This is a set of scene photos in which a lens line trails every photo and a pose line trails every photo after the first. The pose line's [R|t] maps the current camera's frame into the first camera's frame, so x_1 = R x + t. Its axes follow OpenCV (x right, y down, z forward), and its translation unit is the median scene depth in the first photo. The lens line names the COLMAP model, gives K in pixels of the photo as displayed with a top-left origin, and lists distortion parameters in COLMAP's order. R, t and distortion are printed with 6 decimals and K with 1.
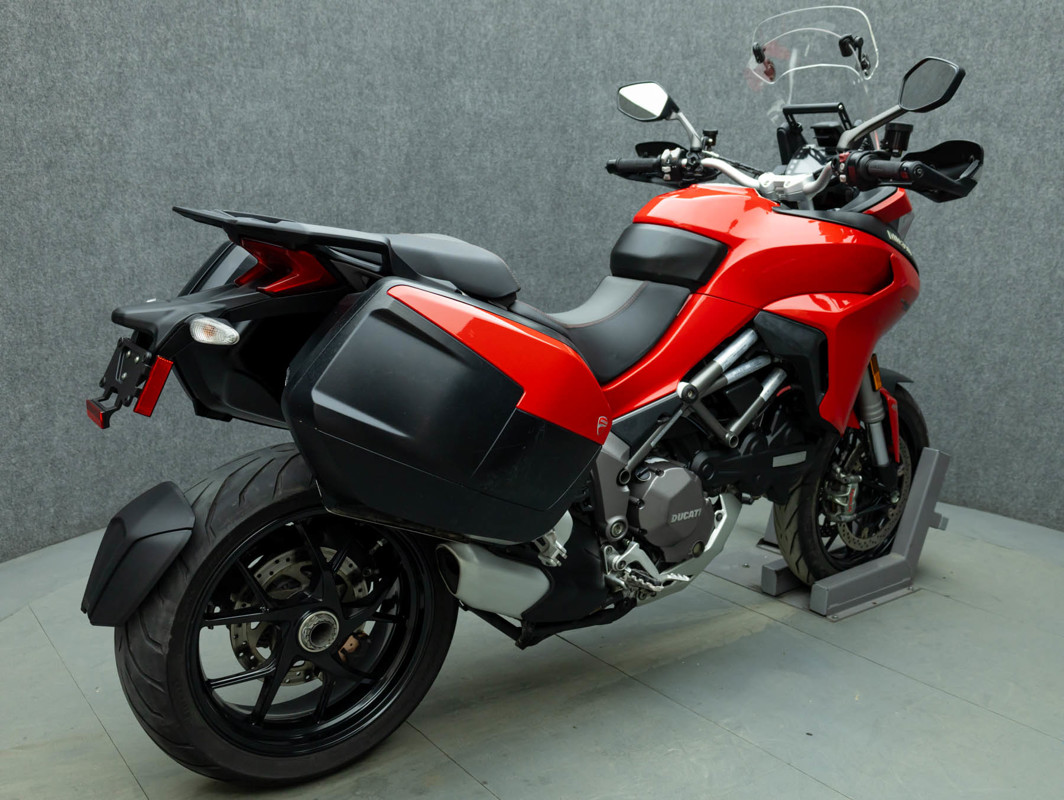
lens RADIAL K [[988.7, 0, 537.9], [0, 988.7, 402.5], [0, 0, 1]] dist [-0.013265, 0.000000]
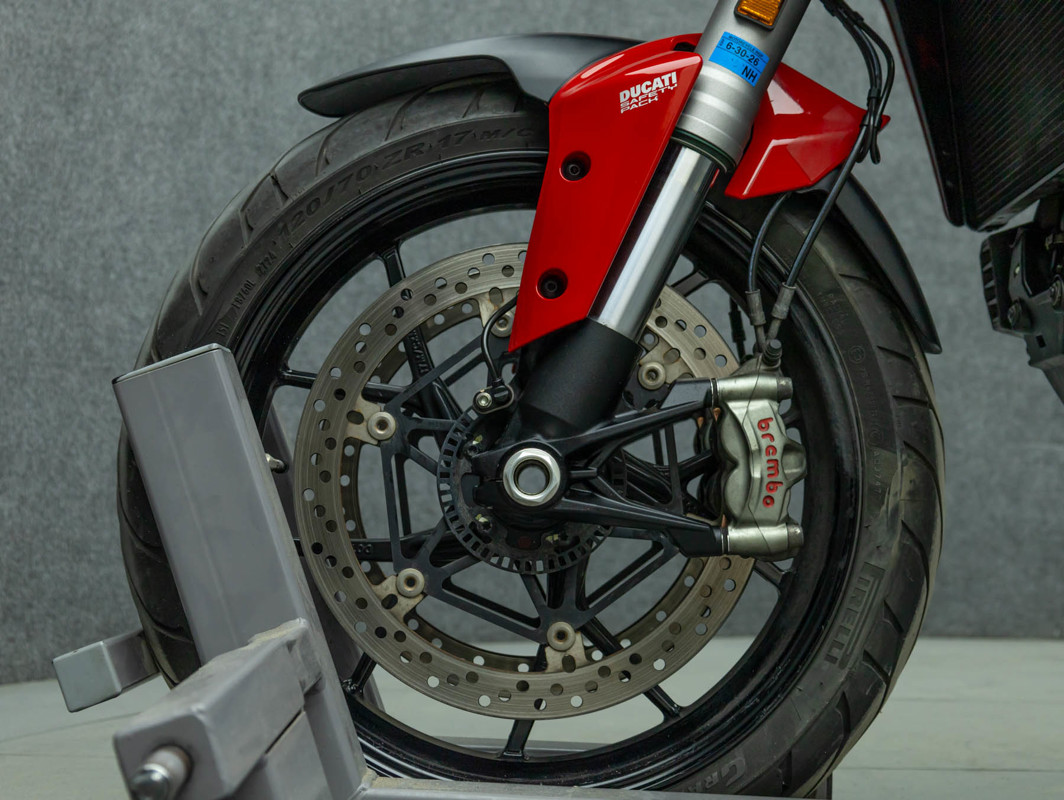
lens RADIAL K [[1628.3, 0, 531.9], [0, 1628.3, 406.3], [0, 0, 1]] dist [0.017934, 0.000000]
pose [[0.992486, 0.010110, 0.121936, -0.242614], [0.017069, 0.975394, -0.219805, 0.145699], [-0.121158, 0.220235, 0.967893, 0.356831]]
